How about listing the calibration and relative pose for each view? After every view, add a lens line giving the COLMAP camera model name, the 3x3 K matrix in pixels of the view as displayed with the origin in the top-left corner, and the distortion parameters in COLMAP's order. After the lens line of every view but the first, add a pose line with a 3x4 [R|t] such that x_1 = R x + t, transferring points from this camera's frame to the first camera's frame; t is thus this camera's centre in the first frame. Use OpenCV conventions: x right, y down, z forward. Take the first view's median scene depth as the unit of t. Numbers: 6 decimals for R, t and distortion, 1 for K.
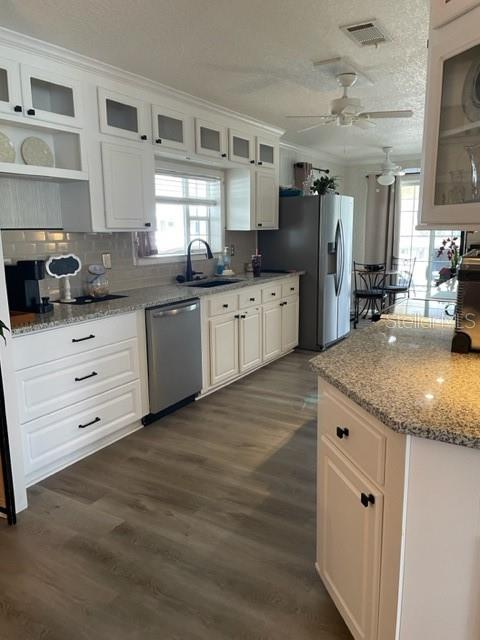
lens RADIAL K [[479.3, 0, 240.0], [0, 479.3, 320.0], [0, 0, 1]] dist [0.098499, -0.152686]
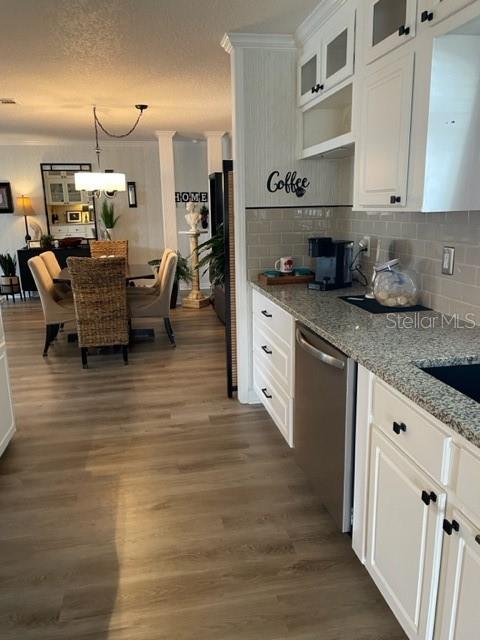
lens RADIAL K [[479.3, 0, 240.0], [0, 479.3, 320.0], [0, 0, 1]] dist [0.098499, -0.152686]
pose [[-0.735127, 0.175185, -0.654904, 0.237341], [-0.104978, 0.924966, 0.365263, -0.189564], [0.669753, 0.337265, -0.661577, 0.966742]]
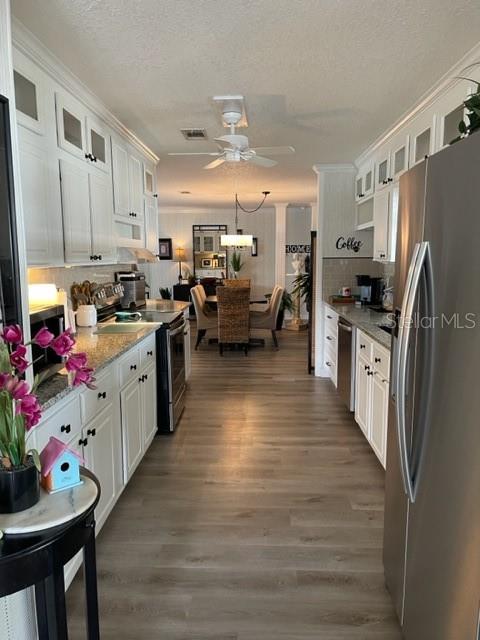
lens RADIAL K [[479.3, 0, 240.0], [0, 479.3, 320.0], [0, 0, 1]] dist [0.098499, -0.152686]
pose [[-0.871160, 0.078089, -0.484750, 0.509978], [-0.079783, 0.951638, 0.296682, -0.275699], [0.484474, 0.297133, -0.822798, 1.375670]]
